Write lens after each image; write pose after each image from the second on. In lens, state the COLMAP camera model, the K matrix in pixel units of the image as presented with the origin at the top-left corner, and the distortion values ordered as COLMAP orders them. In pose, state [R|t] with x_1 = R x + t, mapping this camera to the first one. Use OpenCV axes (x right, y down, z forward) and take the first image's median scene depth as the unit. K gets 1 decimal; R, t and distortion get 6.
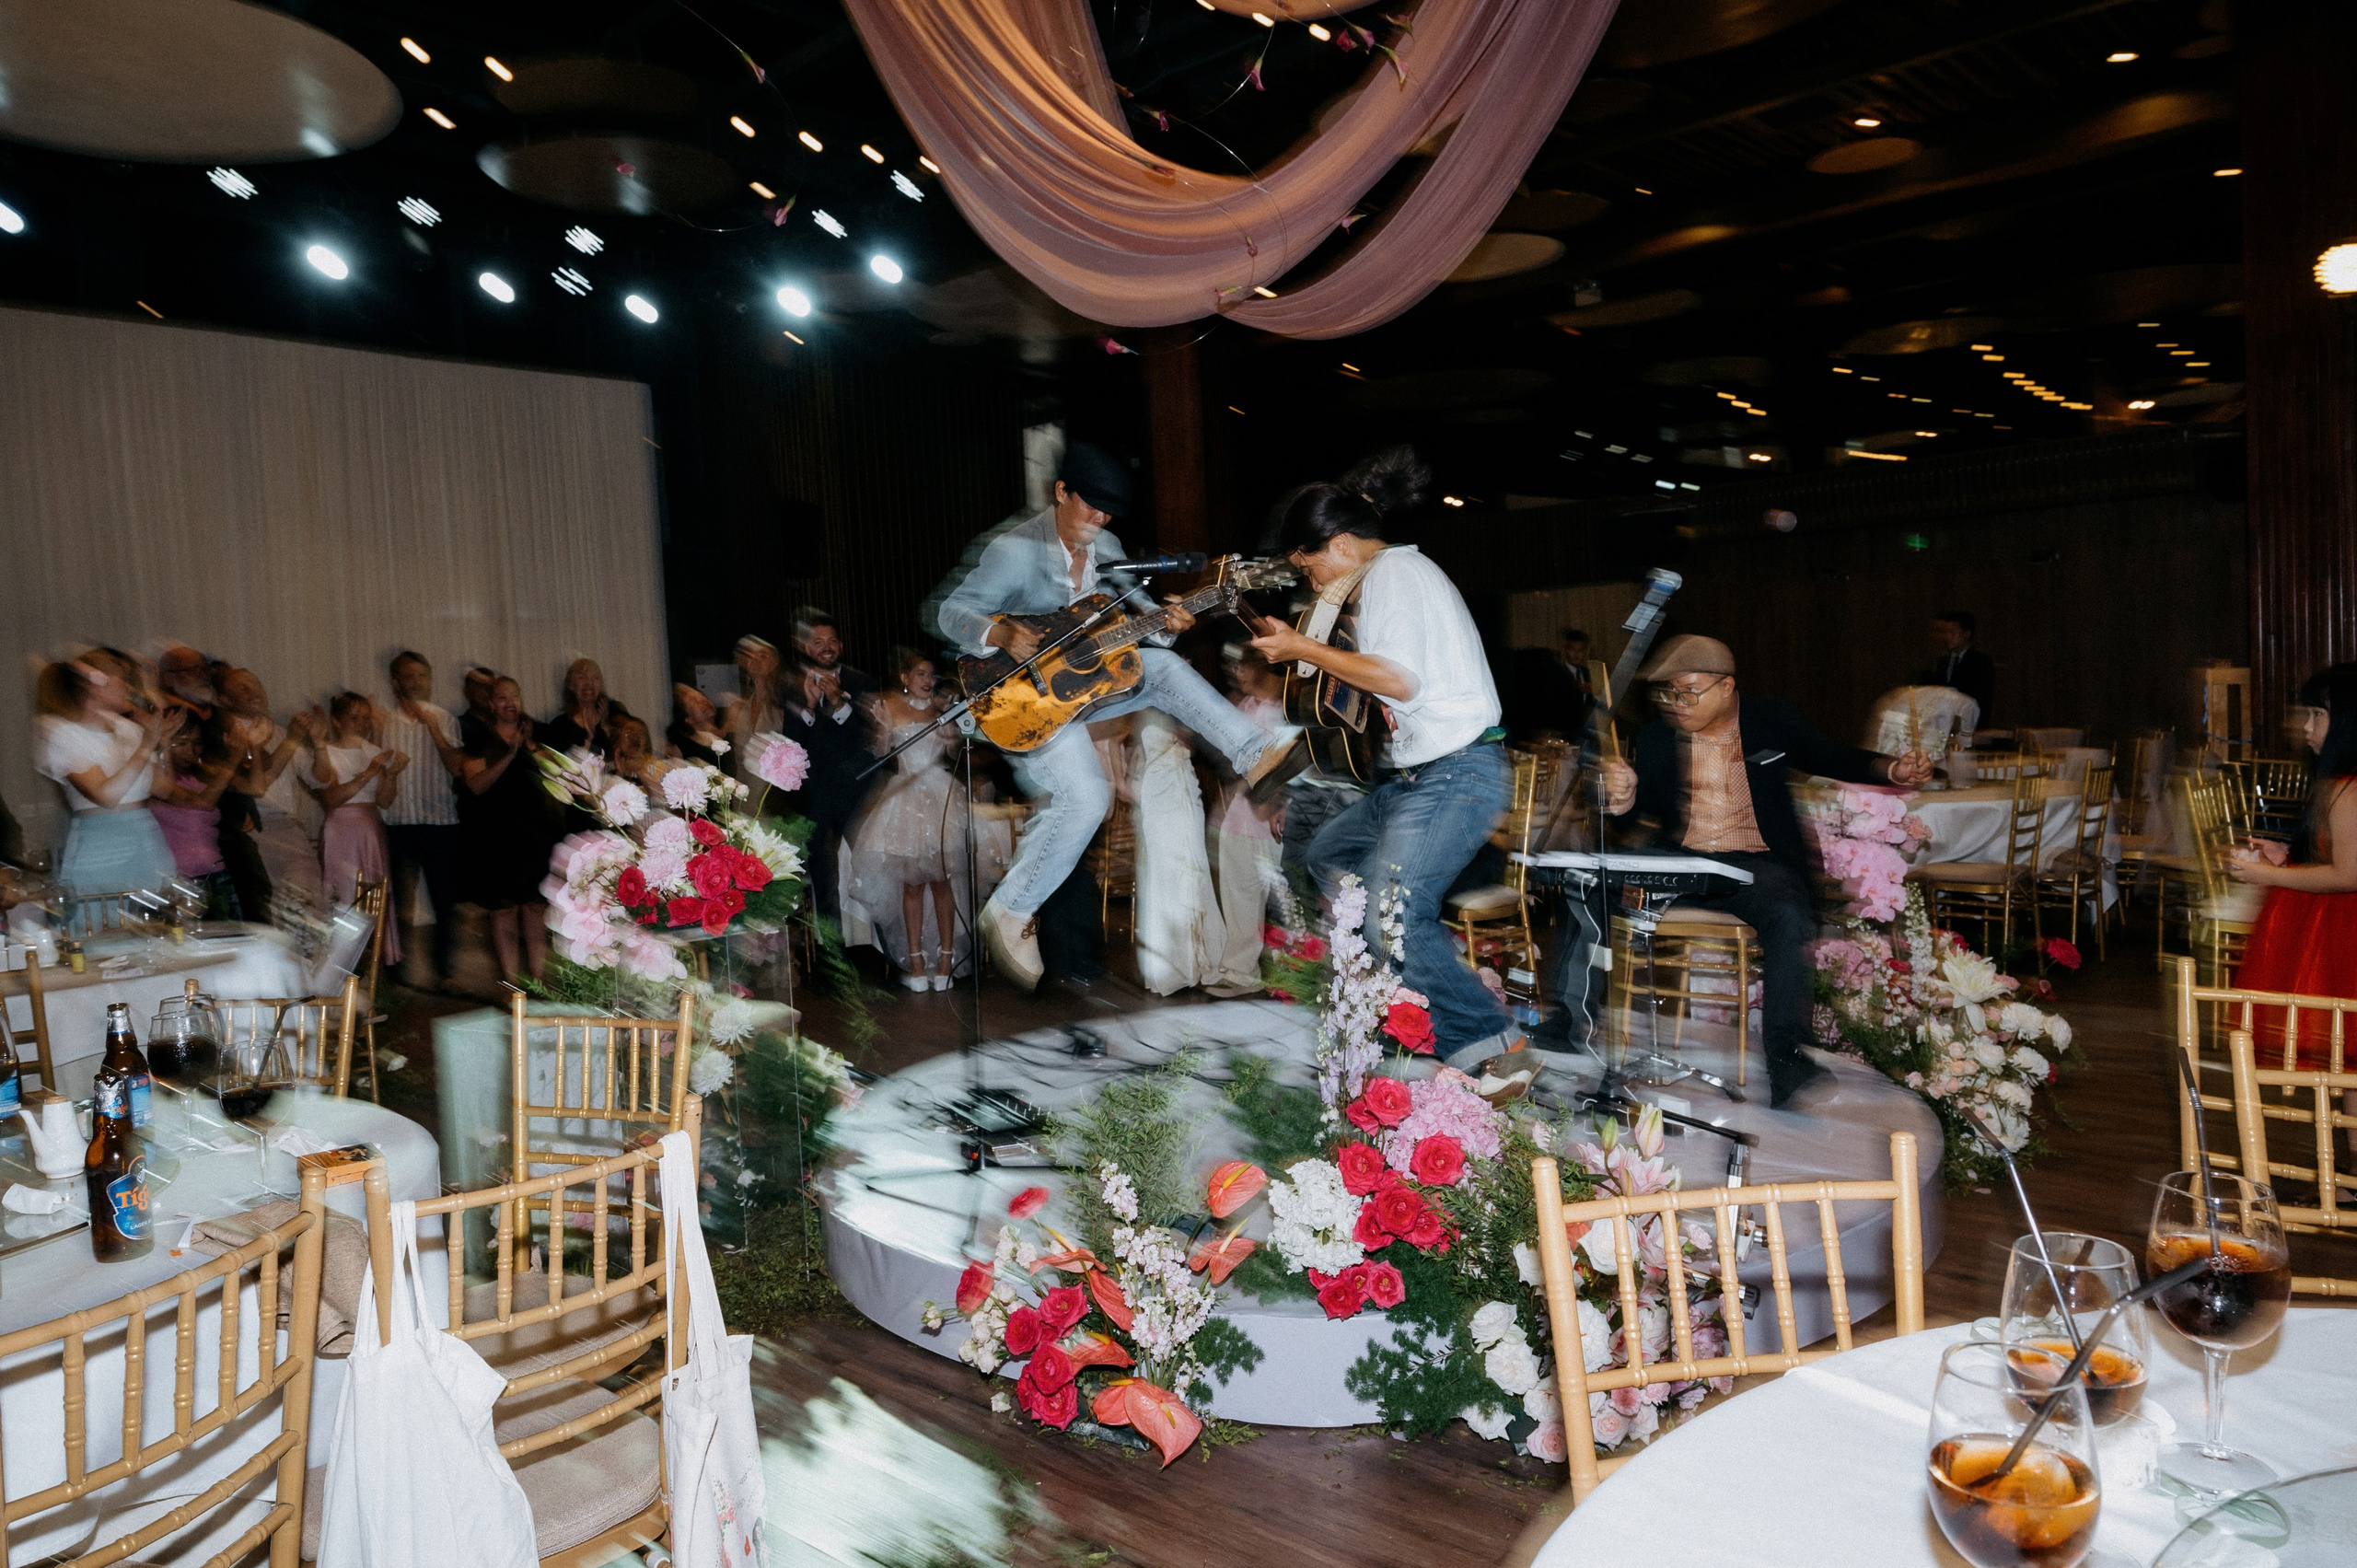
lens RADIAL K [[1575.2, 0, 1178.5], [0, 1575.2, 784.0], [0, 0, 1]] dist [0.060861, -0.045212]
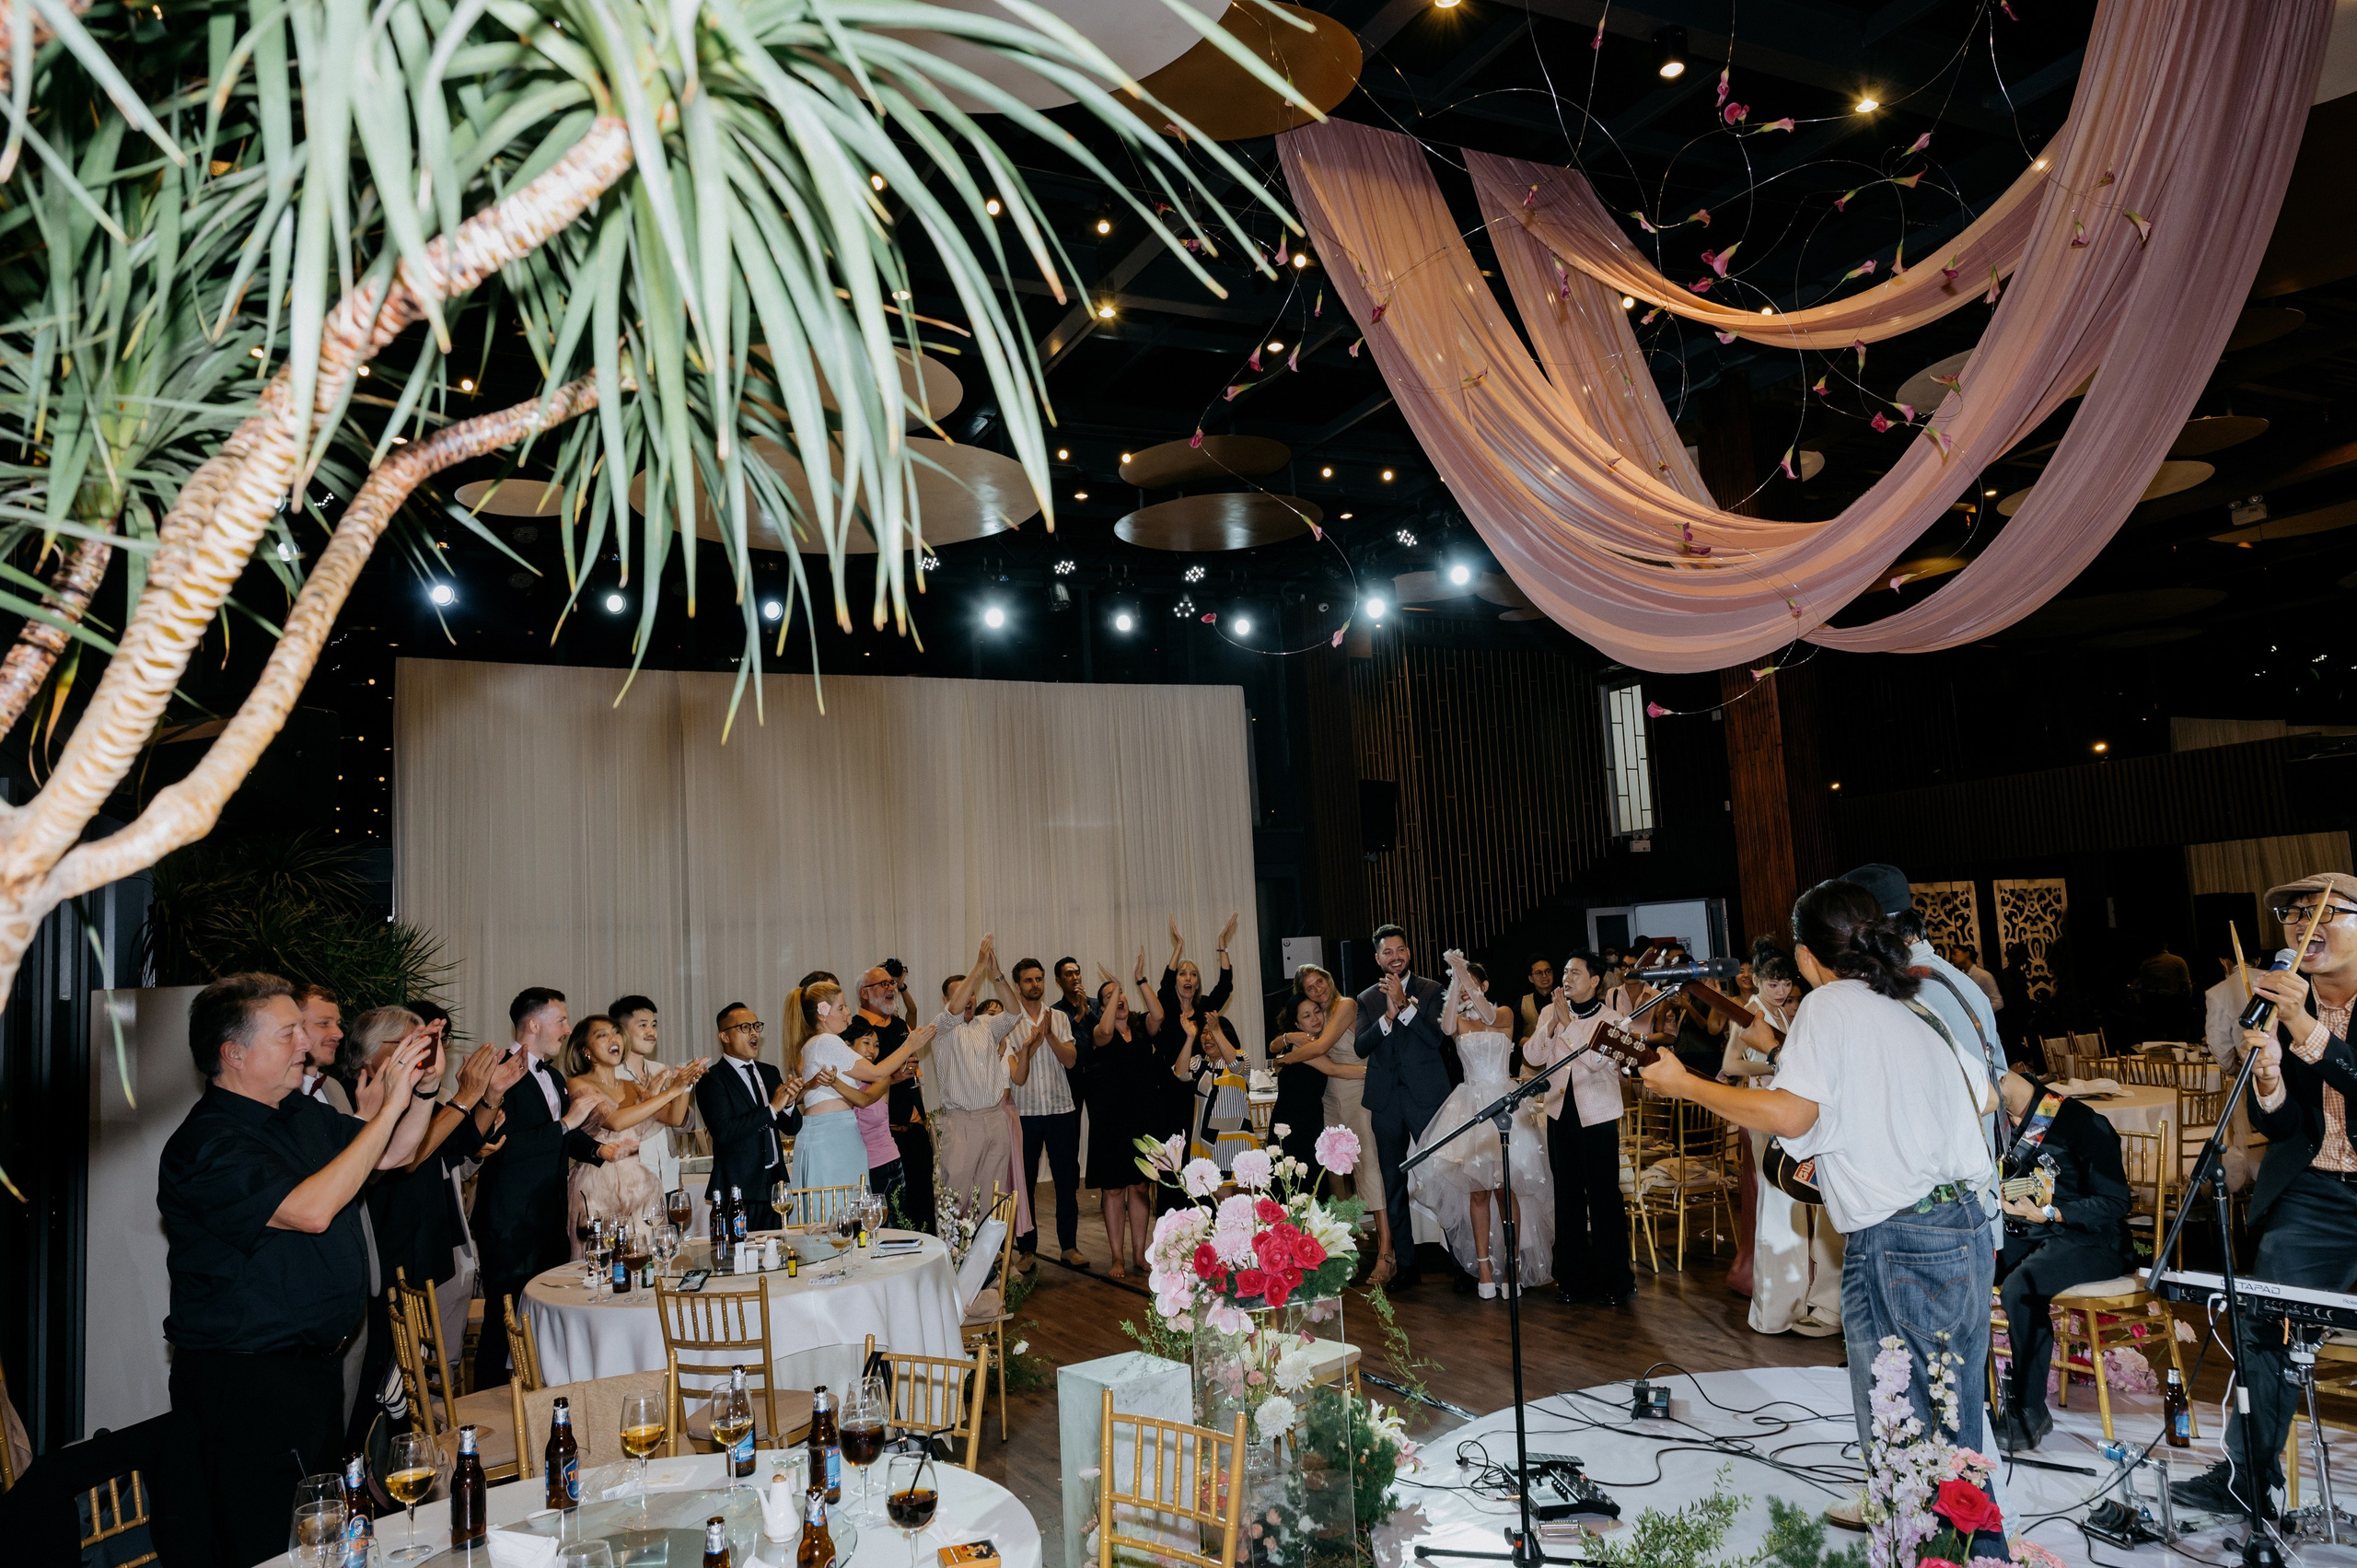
lens RADIAL K [[1569.8, 0, 1177.4], [0, 1569.8, 817.3], [0, 0, 1]] dist [-0.004939, 0.002314]
pose [[0.934056, -0.027204, -0.356089, 0.033749], [-0.020634, 0.991318, -0.129858, -0.083465], [0.356530, 0.128642, 0.925385, -0.062485]]
